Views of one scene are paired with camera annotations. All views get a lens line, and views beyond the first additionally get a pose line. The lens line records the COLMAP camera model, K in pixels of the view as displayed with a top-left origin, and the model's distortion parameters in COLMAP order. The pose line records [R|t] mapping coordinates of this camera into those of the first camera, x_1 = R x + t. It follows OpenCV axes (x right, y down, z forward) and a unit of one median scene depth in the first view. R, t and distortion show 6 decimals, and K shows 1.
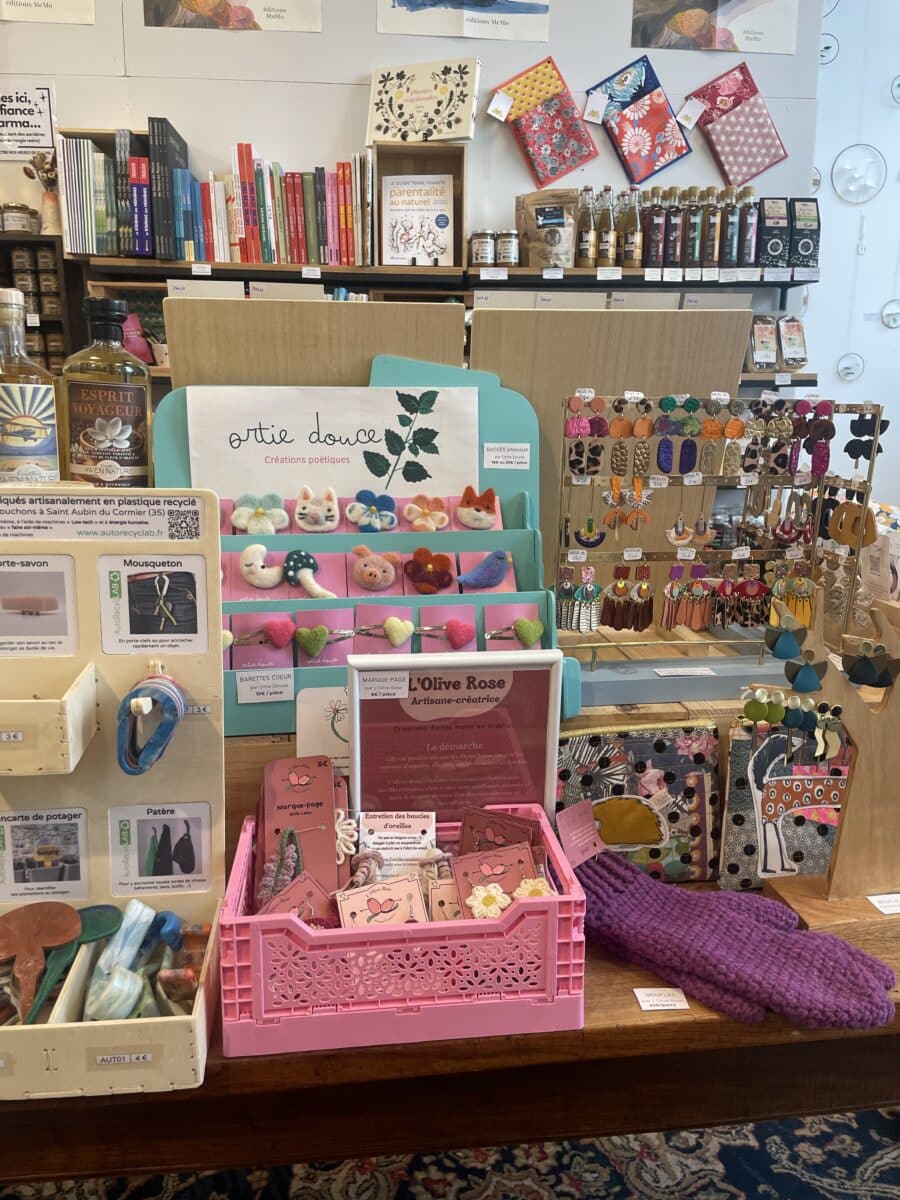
lens RADIAL K [[904.9, 0, 450.0], [0, 904.9, 600.0], [0, 0, 1]] dist [0.076327, -0.094439]
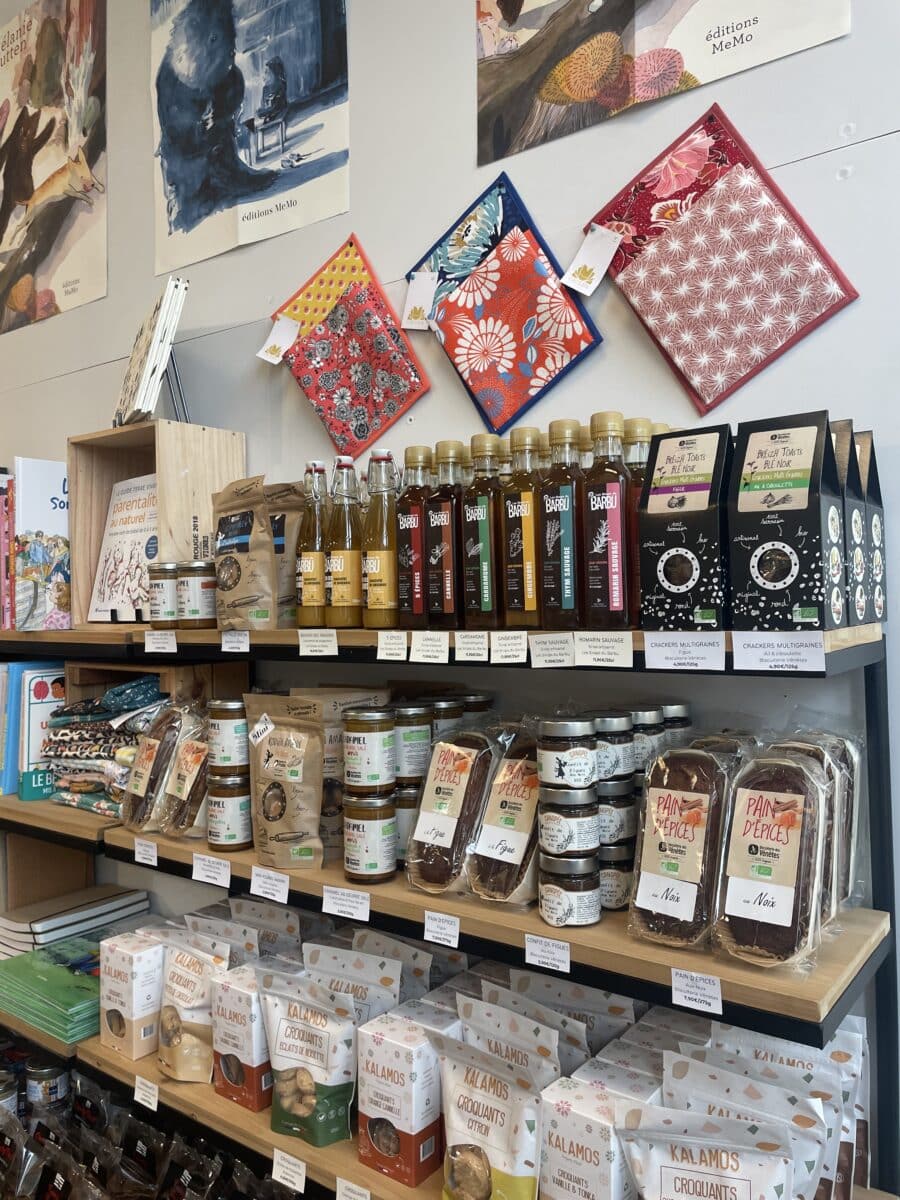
lens RADIAL K [[904.9, 0, 450.0], [0, 904.9, 600.0], [0, 0, 1]] dist [0.076327, -0.094439]
pose [[0.752076, -0.017674, -0.658840, 0.495741], [-0.124653, 0.977784, -0.168522, -0.300624], [0.647182, 0.208867, 0.733165, 0.689549]]
